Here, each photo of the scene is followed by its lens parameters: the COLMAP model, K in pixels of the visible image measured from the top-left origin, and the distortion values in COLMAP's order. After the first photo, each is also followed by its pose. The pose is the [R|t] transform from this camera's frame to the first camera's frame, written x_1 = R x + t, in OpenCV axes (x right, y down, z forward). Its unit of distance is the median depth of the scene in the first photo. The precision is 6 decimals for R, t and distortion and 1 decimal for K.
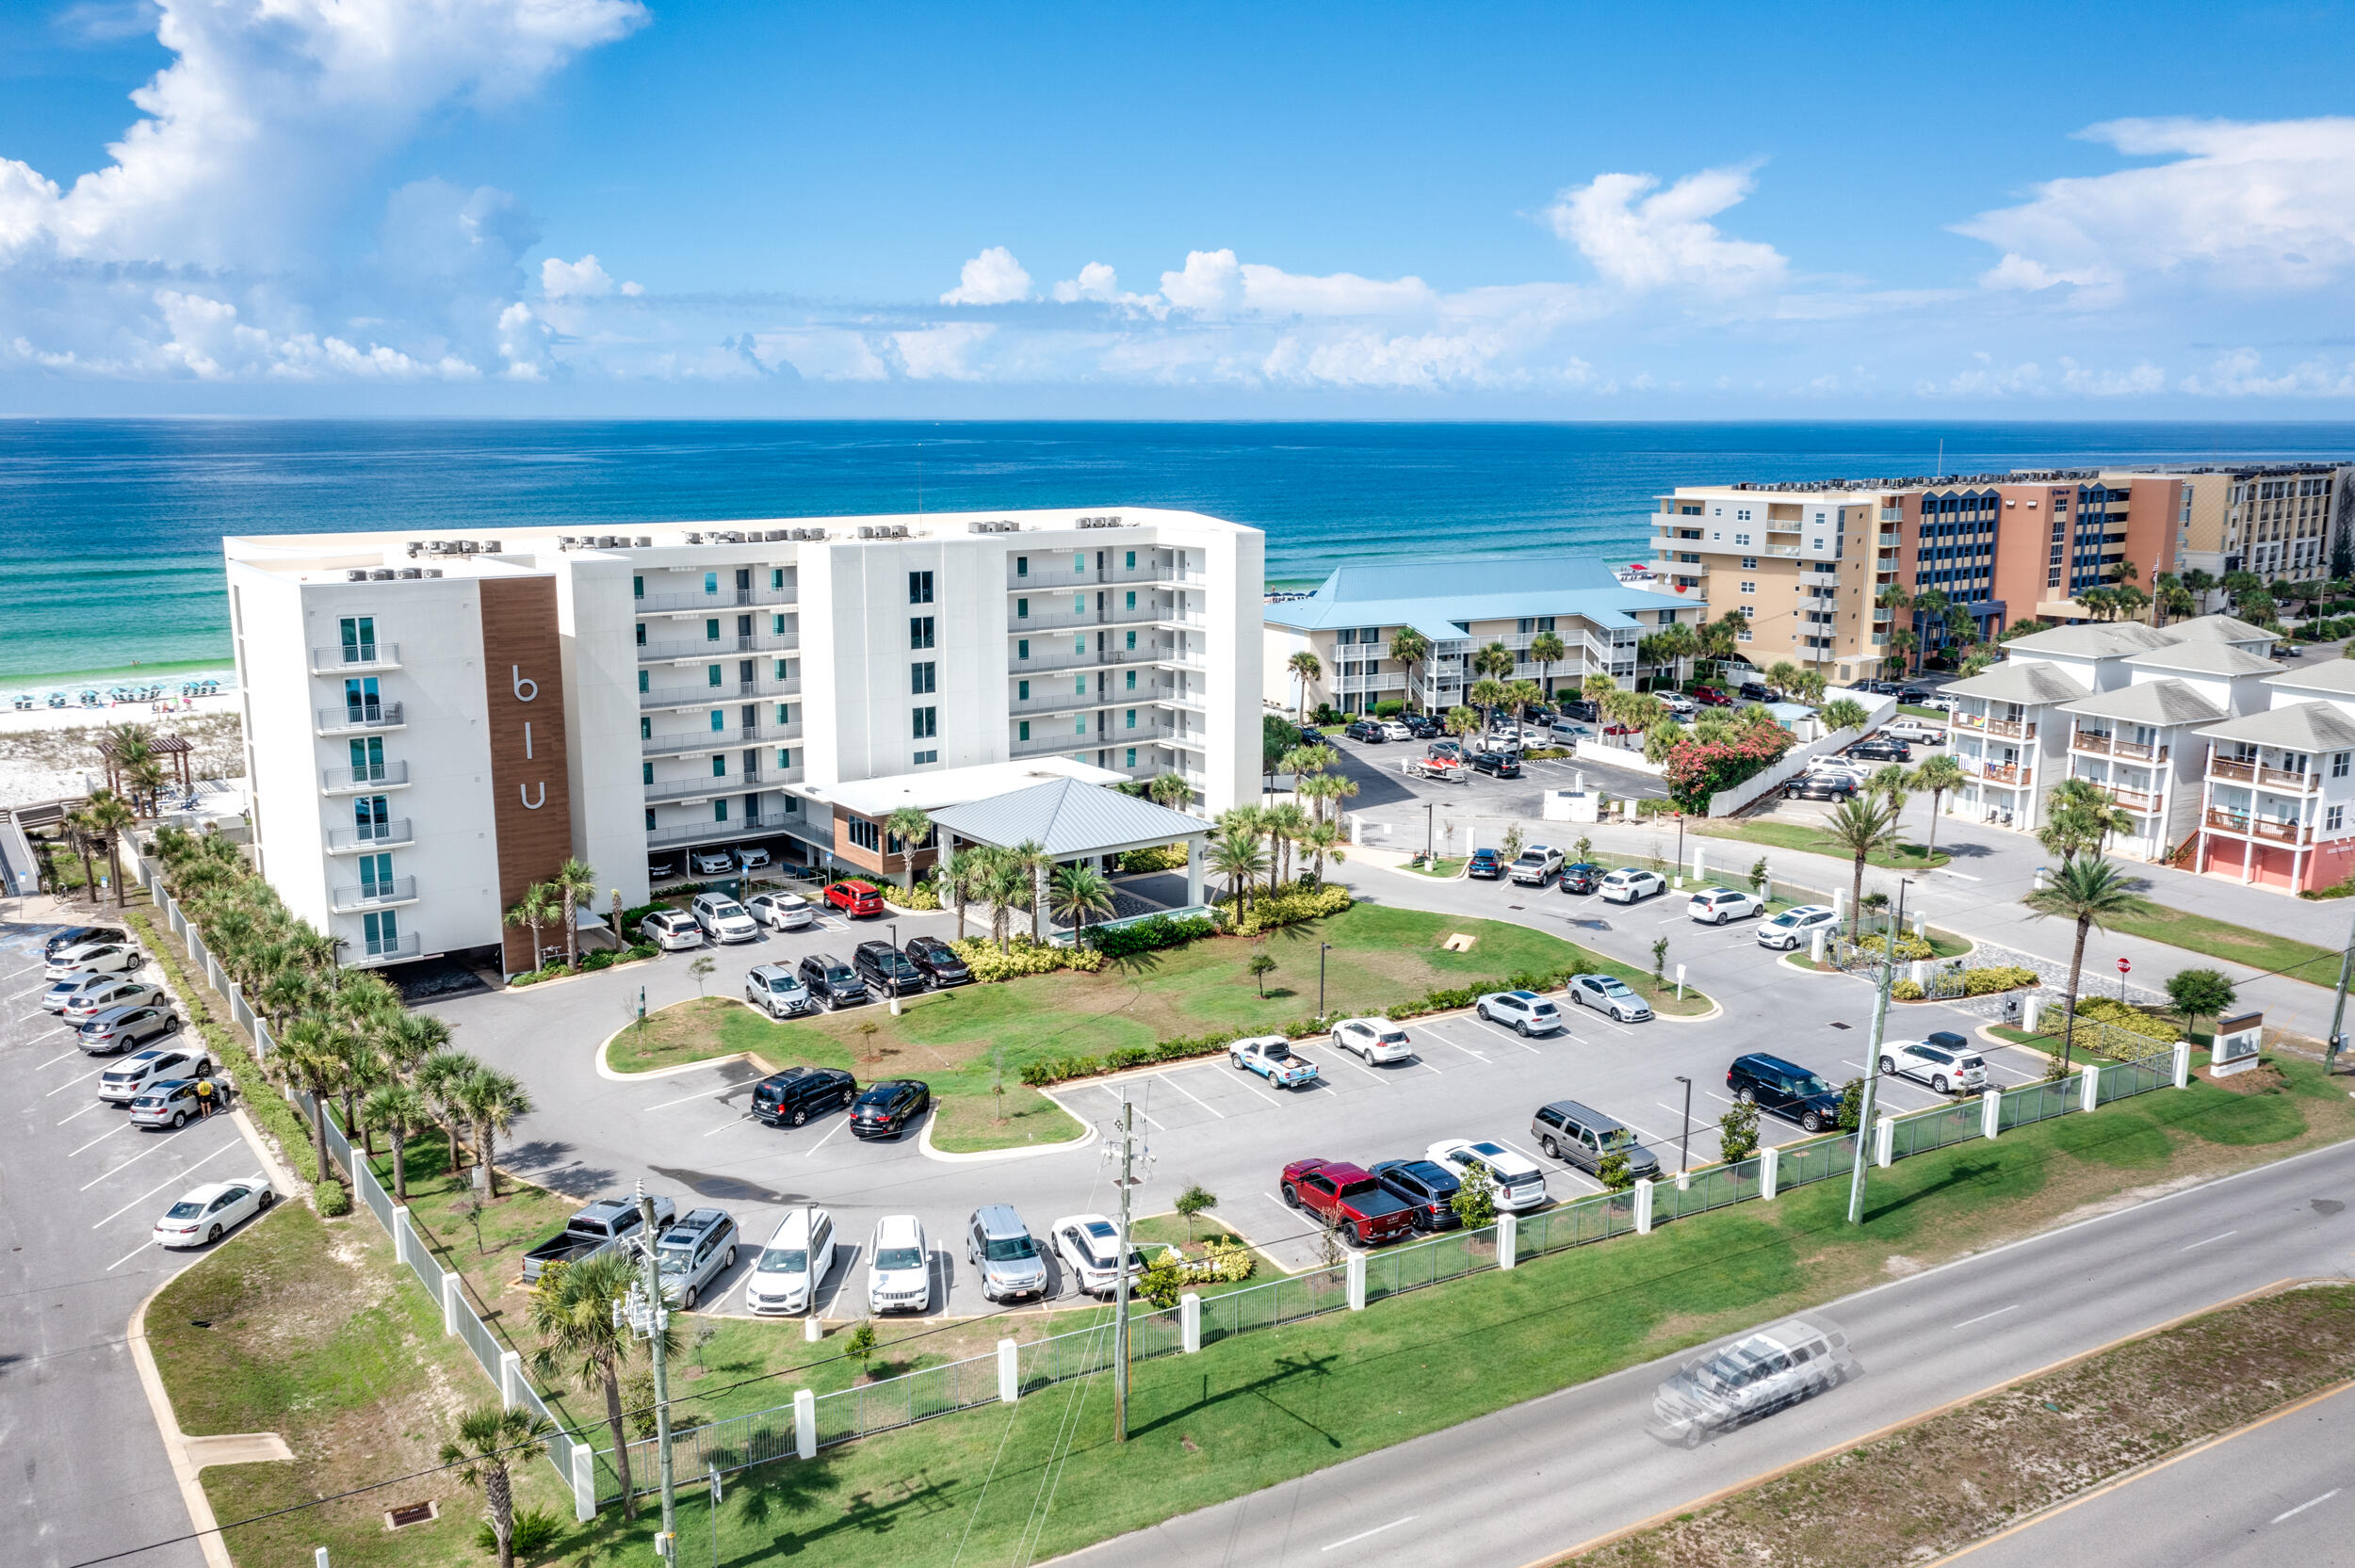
lens RADIAL K [[1914.7, 0, 1177.5], [0, 1914.7, 784.0], [0, 0, 1]] dist [-0.011955, -0.002835]
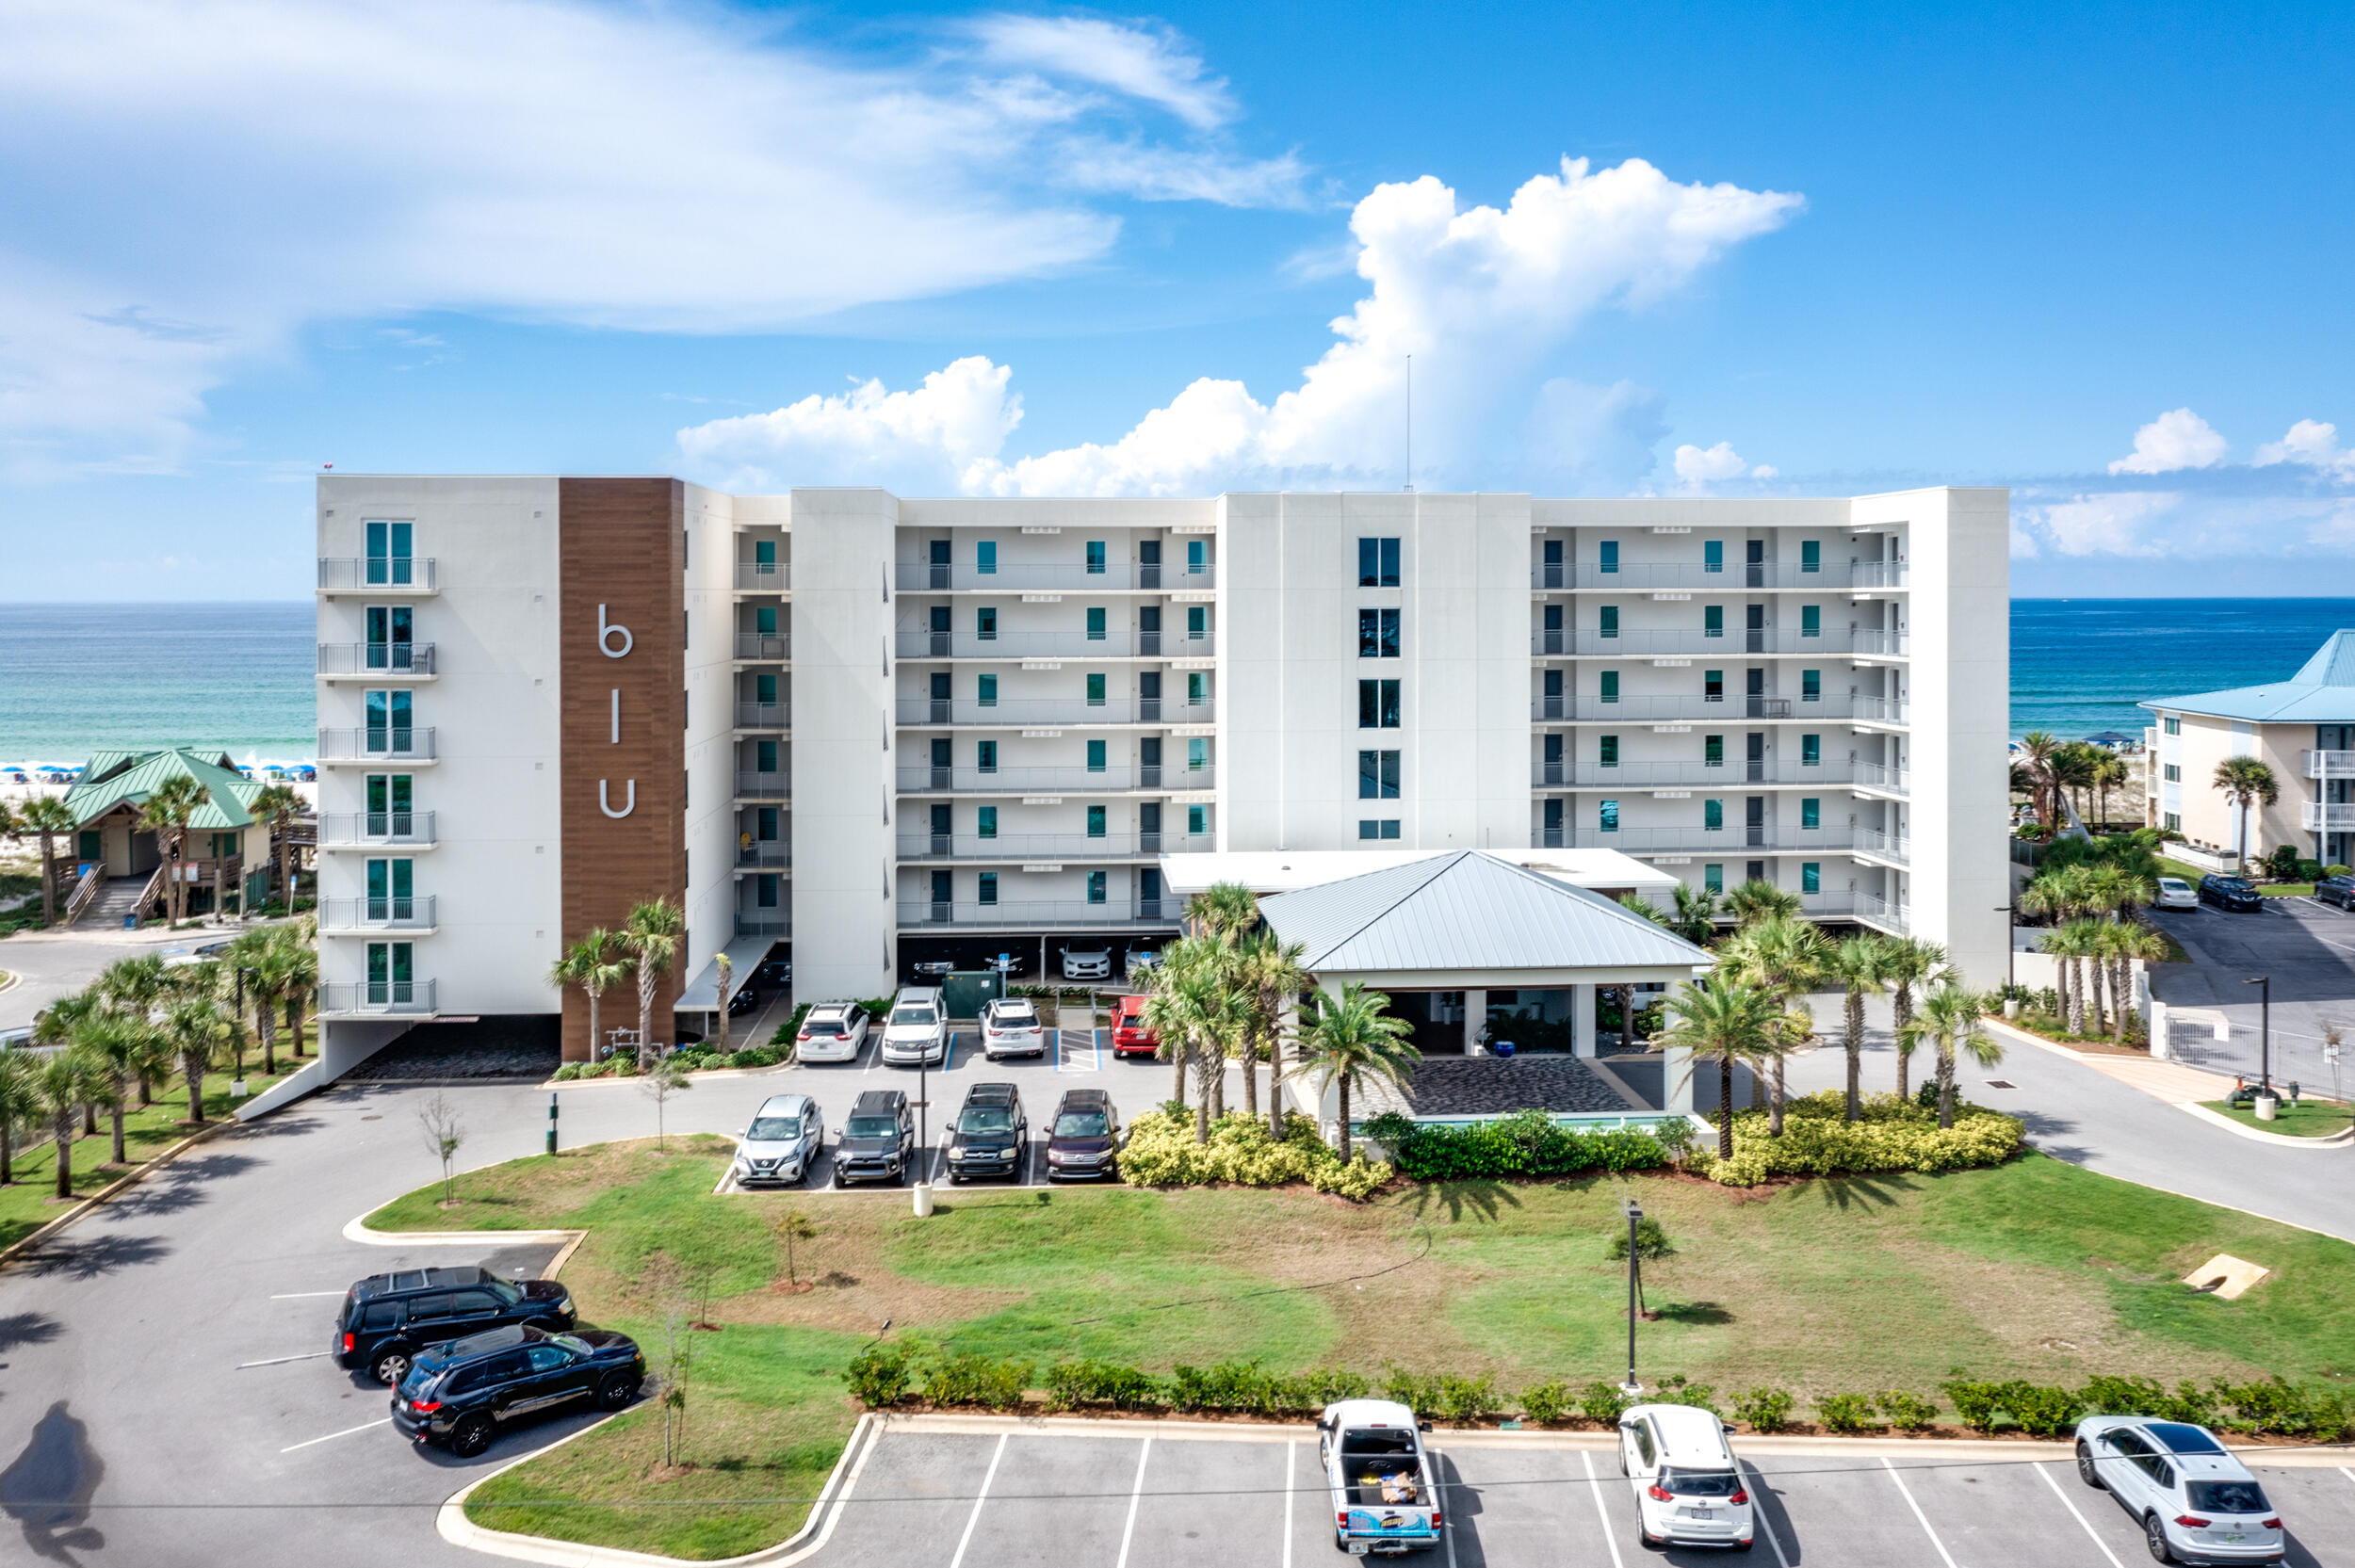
lens RADIAL K [[1947.3, 0, 1176.8], [0, 1947.3, 620.0], [0, 0, 1]] dist [-0.005605, -0.006884]
pose [[0.836056, -0.000935, -0.548644, 0.186649], [-0.100684, 0.982754, -0.155103, 0.027707], [0.539327, 0.184914, 0.821543, 0.468767]]
